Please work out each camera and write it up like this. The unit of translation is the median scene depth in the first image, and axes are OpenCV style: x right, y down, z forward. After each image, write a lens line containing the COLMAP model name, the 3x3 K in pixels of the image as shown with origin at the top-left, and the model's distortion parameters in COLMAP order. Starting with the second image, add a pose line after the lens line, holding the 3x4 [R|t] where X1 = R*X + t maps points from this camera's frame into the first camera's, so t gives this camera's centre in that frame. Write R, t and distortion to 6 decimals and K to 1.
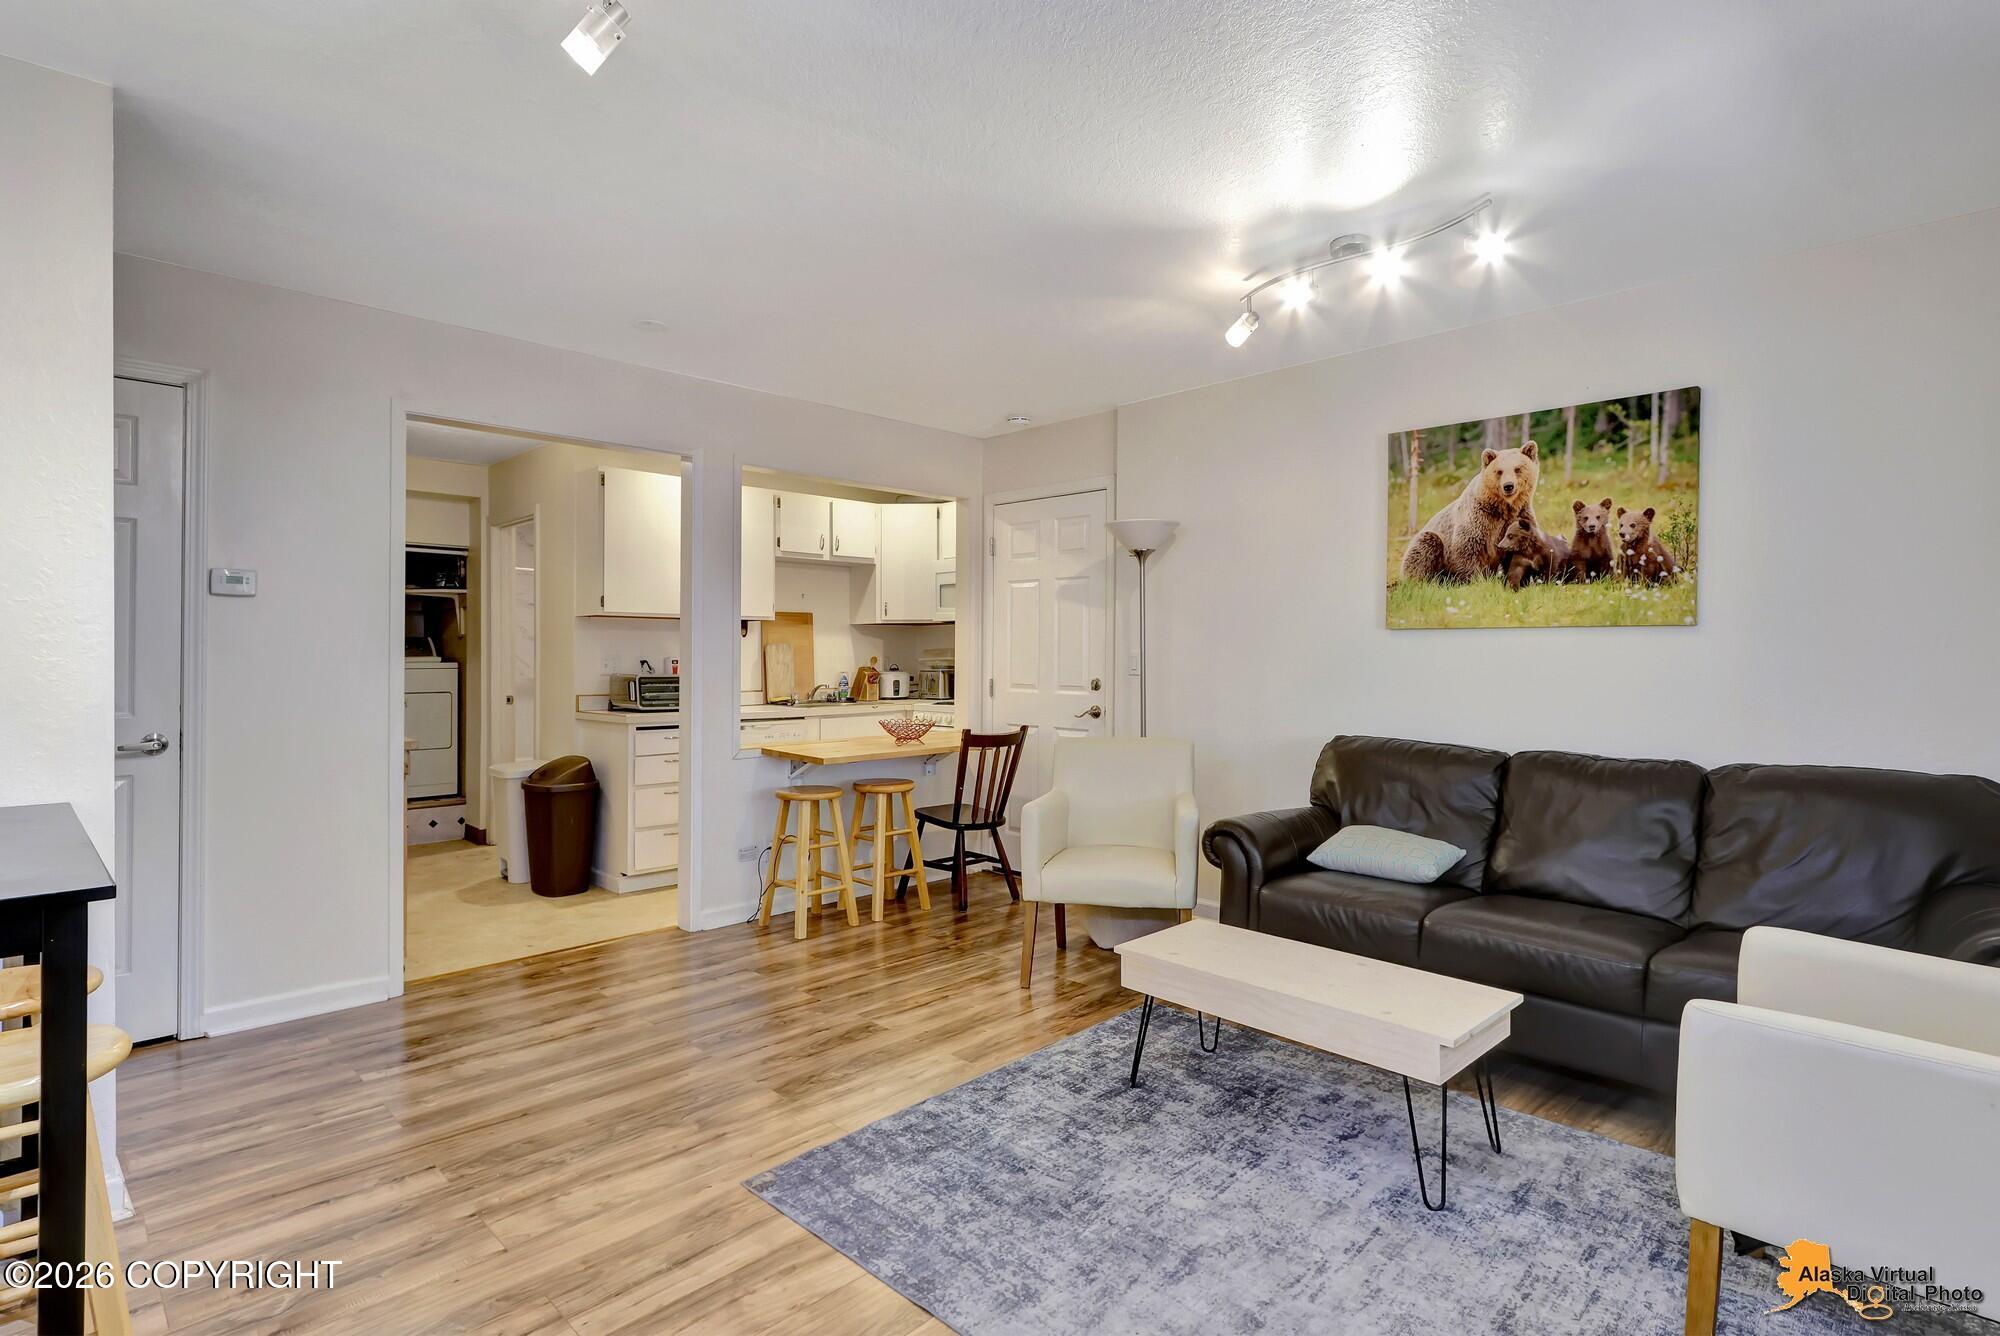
lens RADIAL K [[938.2, 0, 1001.8], [0, 938.2, 662.4], [0, 0, 1]] dist [-0.000546, -0.000077]
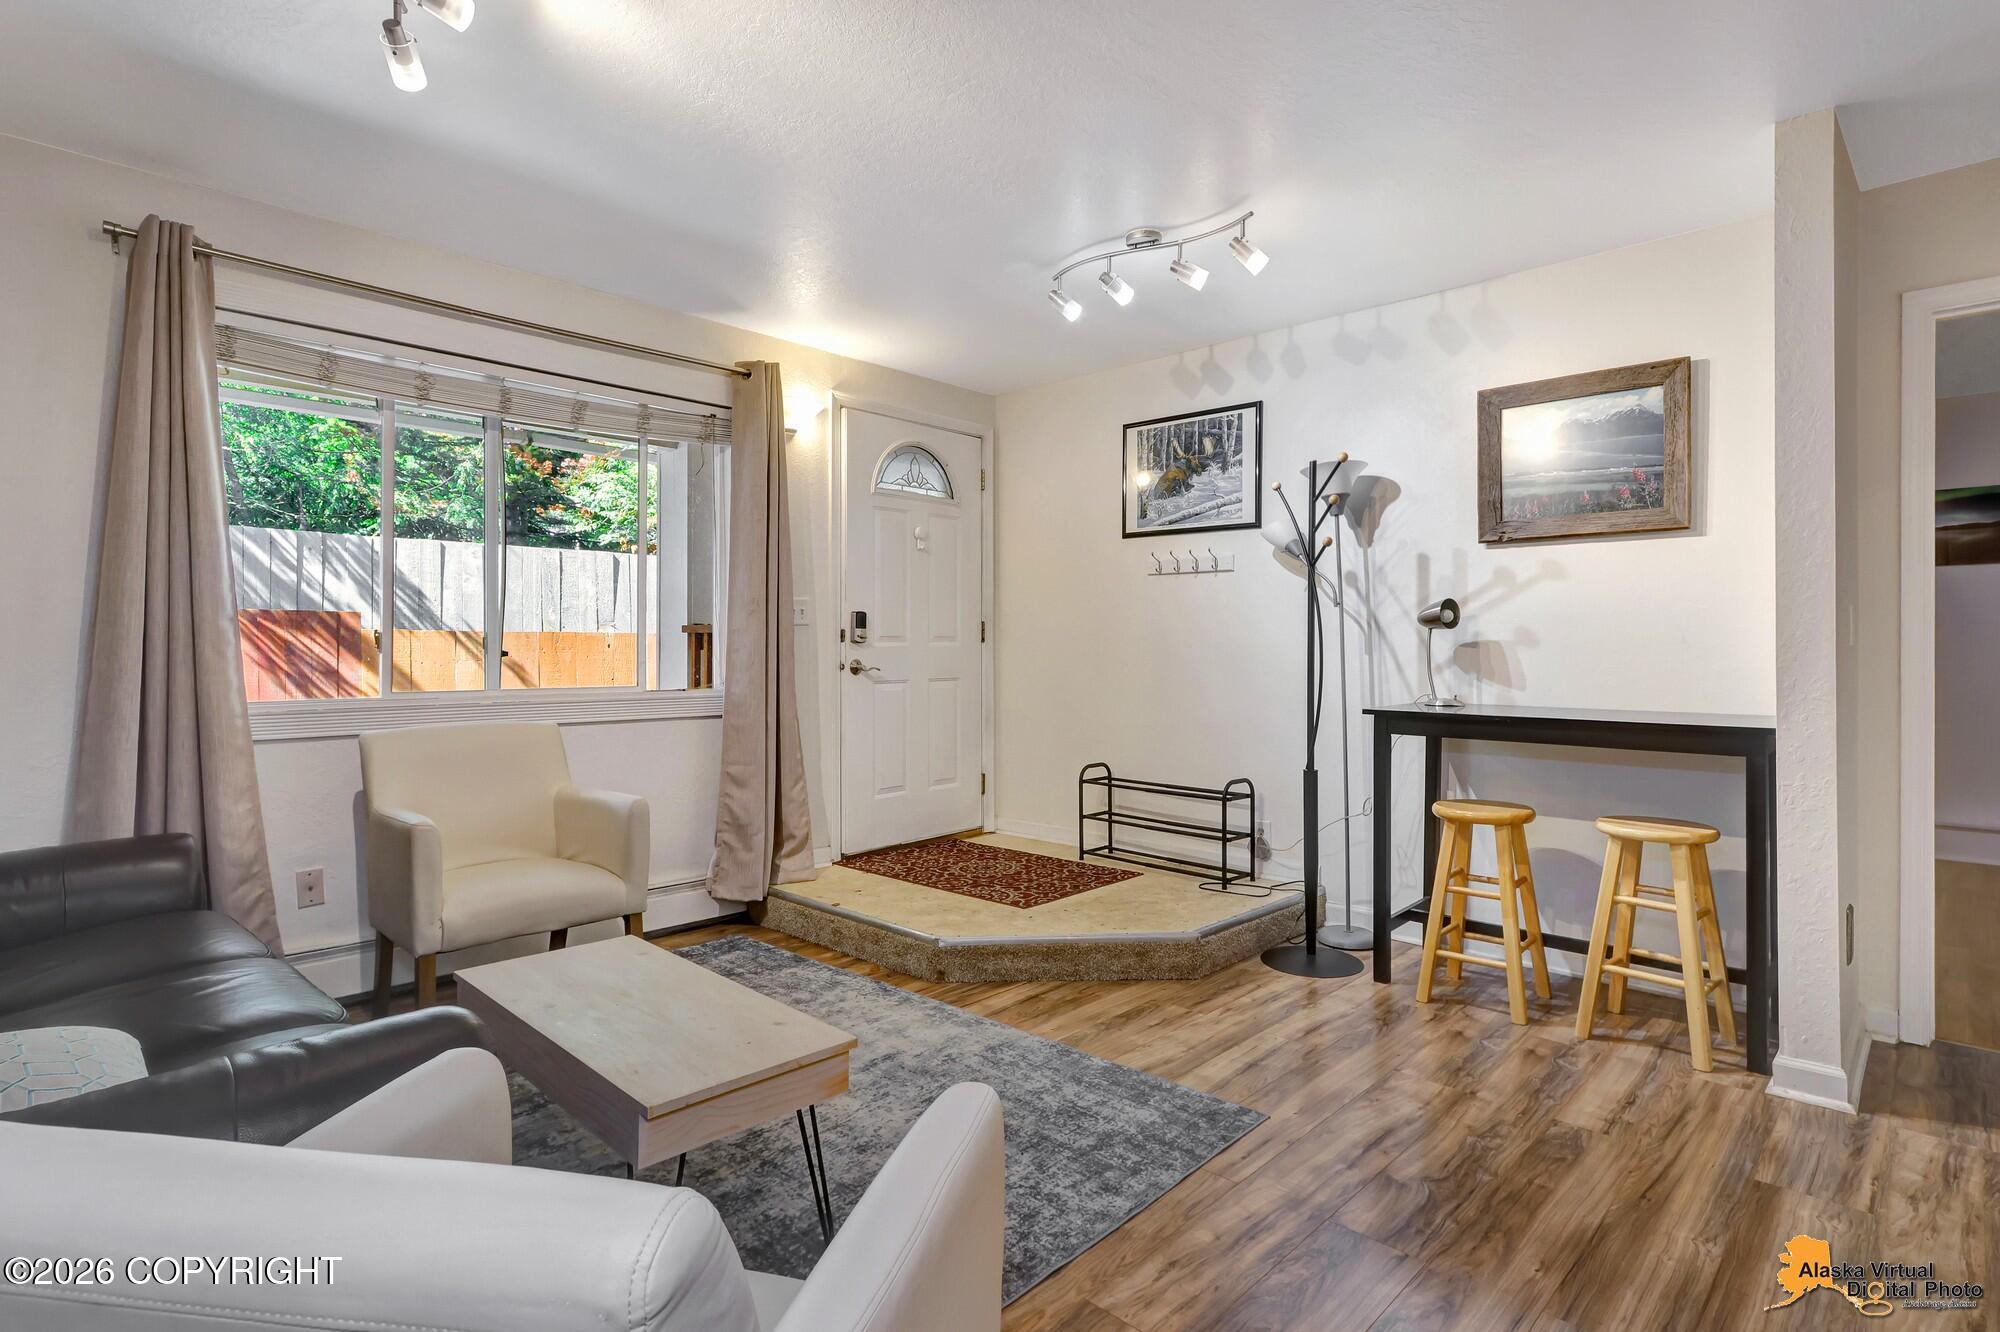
lens RADIAL K [[938.2, 0, 998.3], [0, 938.2, 655.2], [0, 0, 1]] dist [-0.000546, -0.000077]
pose [[-0.999792, -0.003260, -0.020142, 0.042860], [-0.003467, 0.999941, 0.010263, 0.039152], [0.020108, 0.010331, -0.999744, 2.062121]]
